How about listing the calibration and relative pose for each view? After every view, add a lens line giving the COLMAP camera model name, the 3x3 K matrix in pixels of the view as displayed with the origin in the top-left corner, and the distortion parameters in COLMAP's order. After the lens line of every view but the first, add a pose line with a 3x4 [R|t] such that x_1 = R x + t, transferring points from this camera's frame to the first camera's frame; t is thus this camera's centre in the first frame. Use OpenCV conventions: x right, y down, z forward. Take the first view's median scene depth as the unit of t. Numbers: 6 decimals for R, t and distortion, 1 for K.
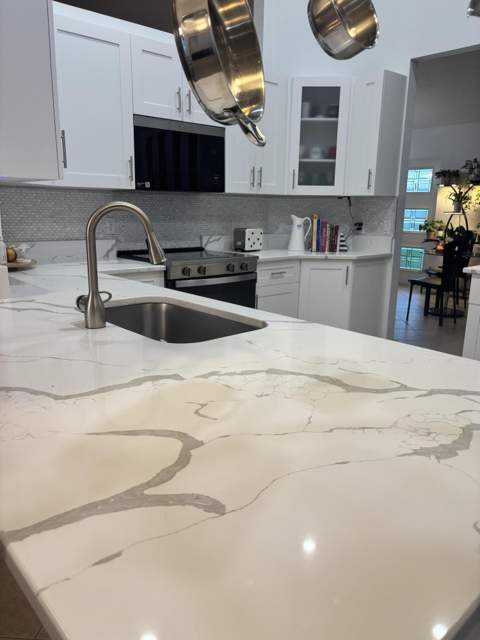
lens RADIAL K [[495.1, 0, 247.3], [0, 495.1, 322.4], [0, 0, 1]] dist [0.107248, -0.112336]
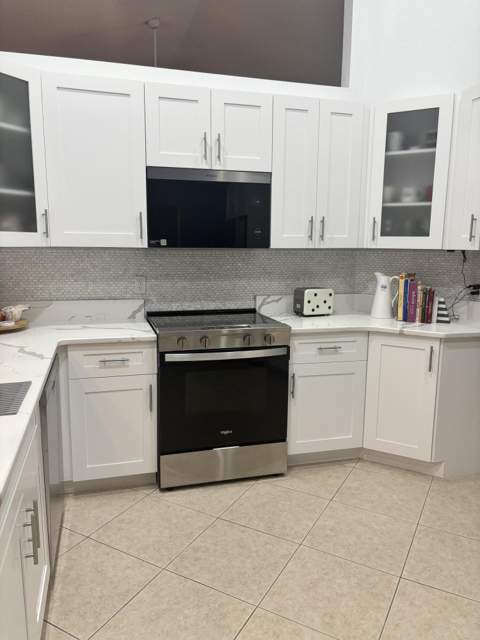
lens RADIAL K [[495.1, 0, 247.3], [0, 495.1, 322.4], [0, 0, 1]] dist [0.107248, -0.112336]
pose [[0.901861, 0.063528, -0.427330, 0.262811], [-0.094838, 0.994115, -0.052363, -0.081944], [0.421489, 0.087751, 0.902578, 0.224614]]
